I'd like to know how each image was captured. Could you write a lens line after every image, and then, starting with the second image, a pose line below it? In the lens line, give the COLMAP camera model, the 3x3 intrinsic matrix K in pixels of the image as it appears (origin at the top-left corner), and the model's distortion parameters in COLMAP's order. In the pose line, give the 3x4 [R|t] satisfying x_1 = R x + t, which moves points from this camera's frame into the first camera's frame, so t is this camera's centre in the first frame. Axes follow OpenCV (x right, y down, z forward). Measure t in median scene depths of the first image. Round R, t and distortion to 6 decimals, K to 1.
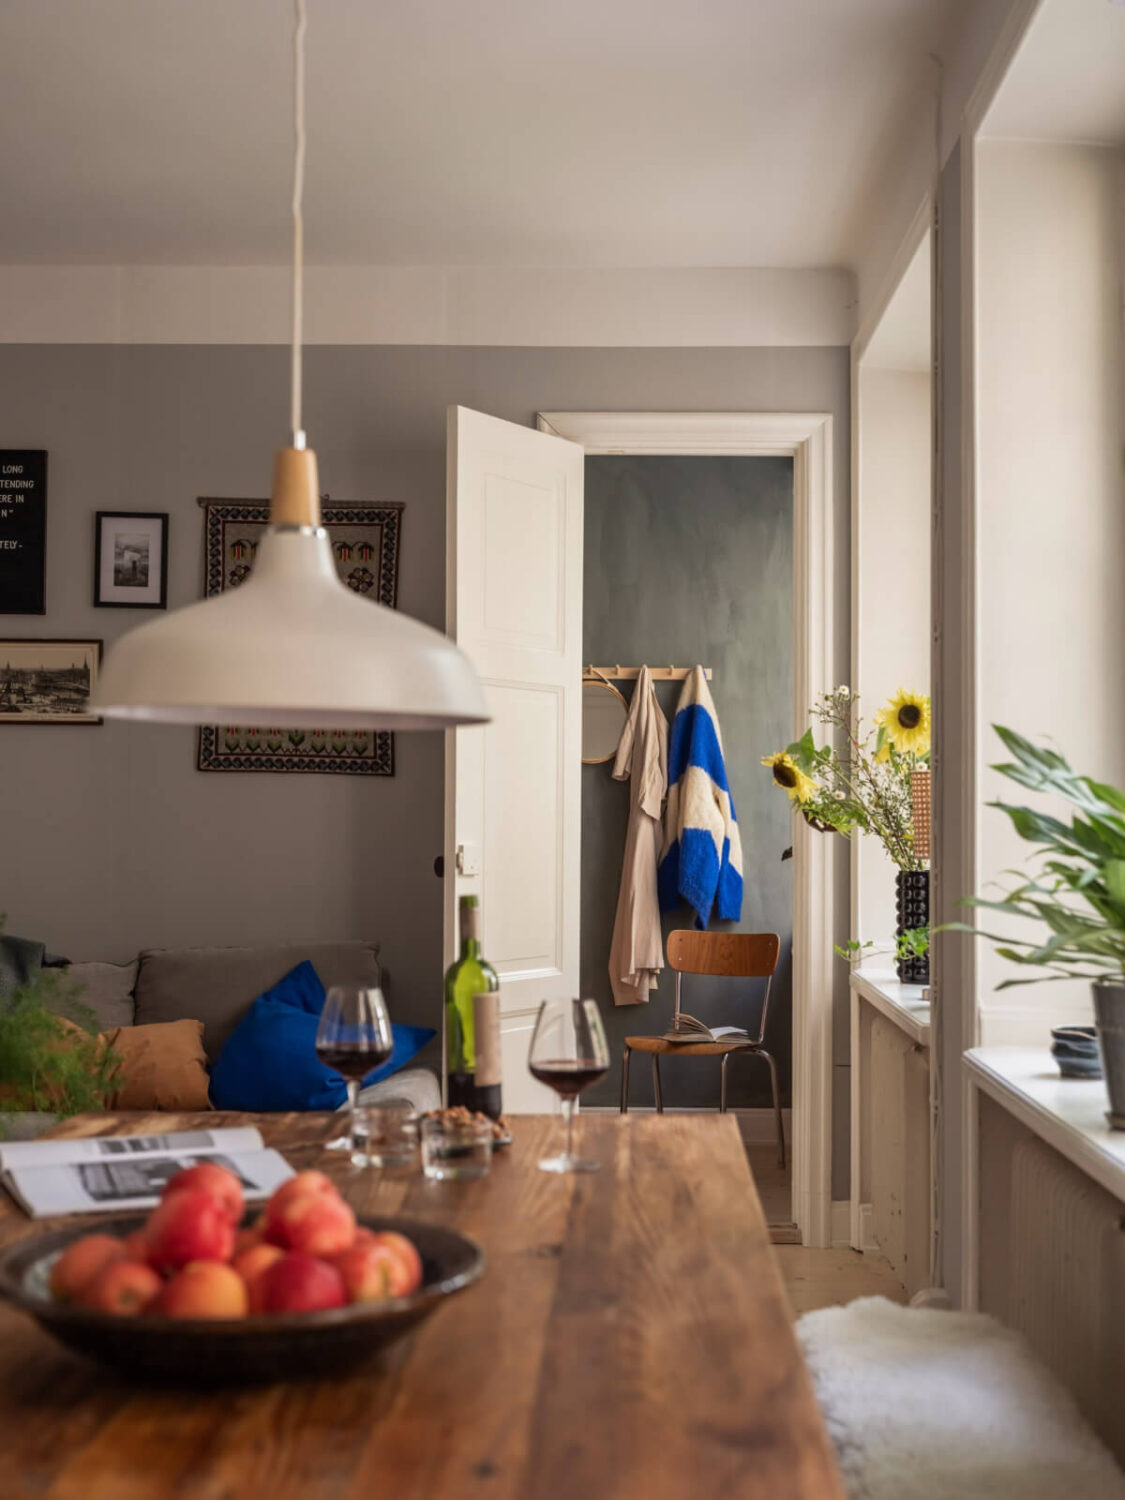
lens RADIAL K [[2091.3, 0, 562.5], [0, 2091.3, 750.0], [0, 0, 1]] dist [0.037018, 0.003005]
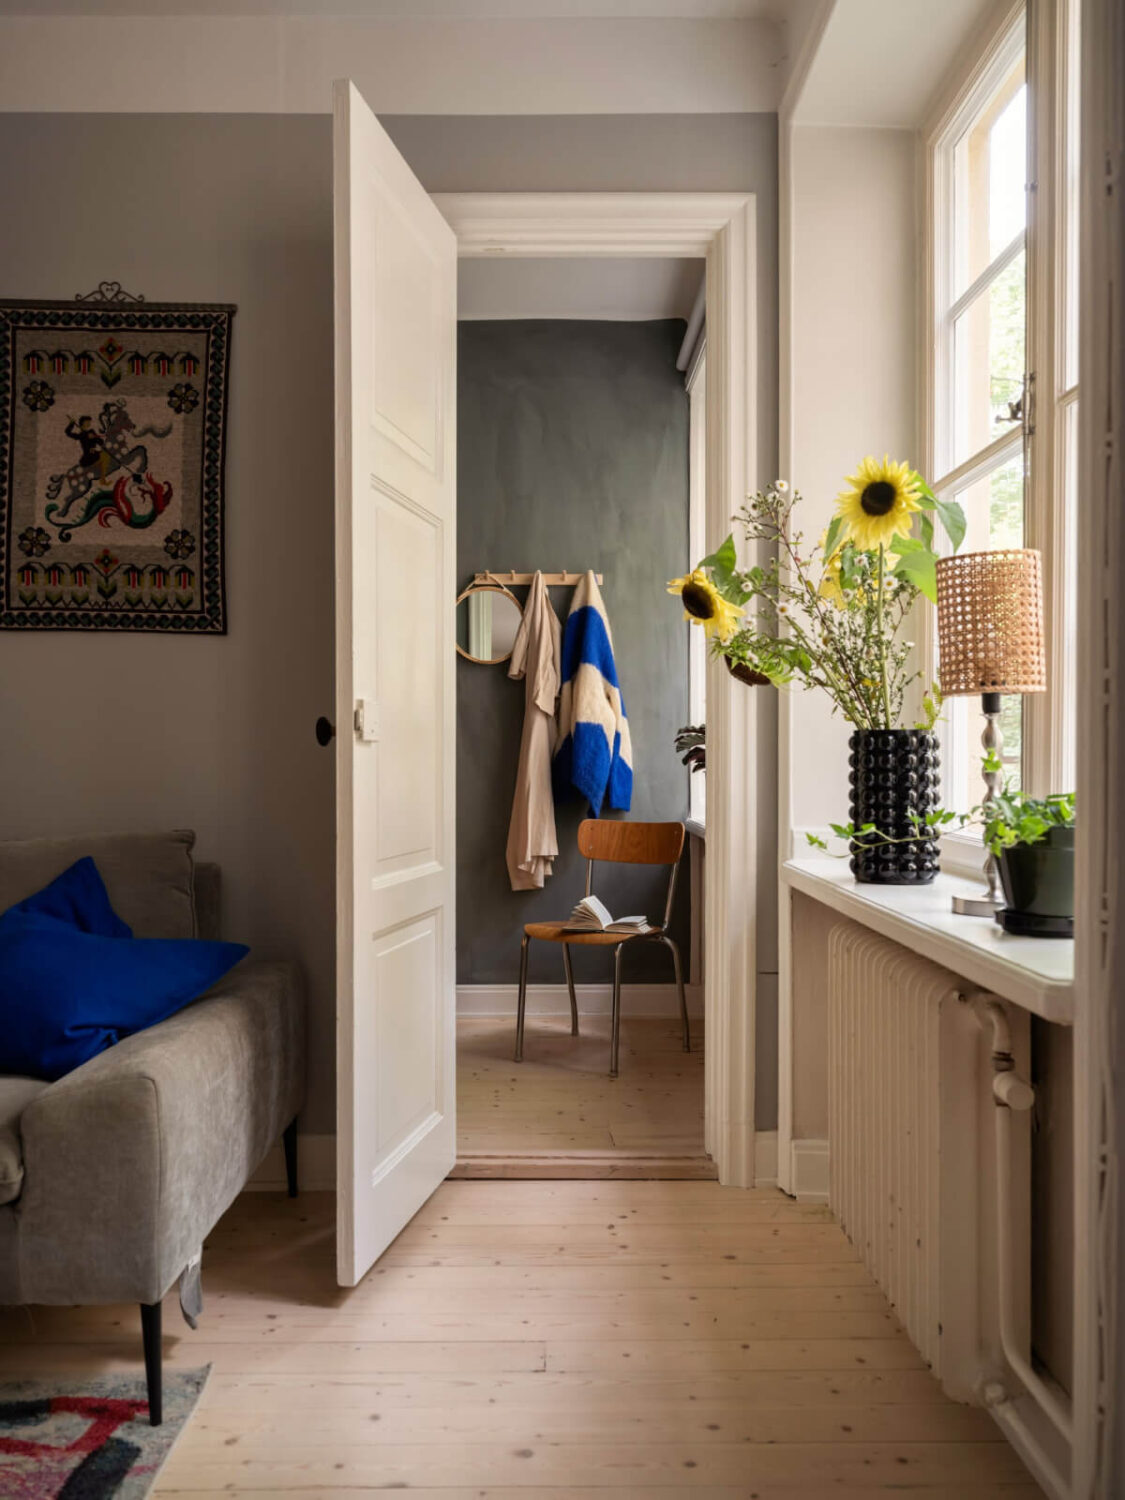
lens RADIAL K [[1269.3, 0, 402.2], [0, 1269.3, 854.4], [0, 0, 1]] dist [0.003544, -0.005162]
pose [[0.996813, -0.010035, -0.079135, 0.023229], [0.018352, 0.994294, 0.105081, 0.038971], [0.077629, -0.106199, 0.991310, 0.401305]]
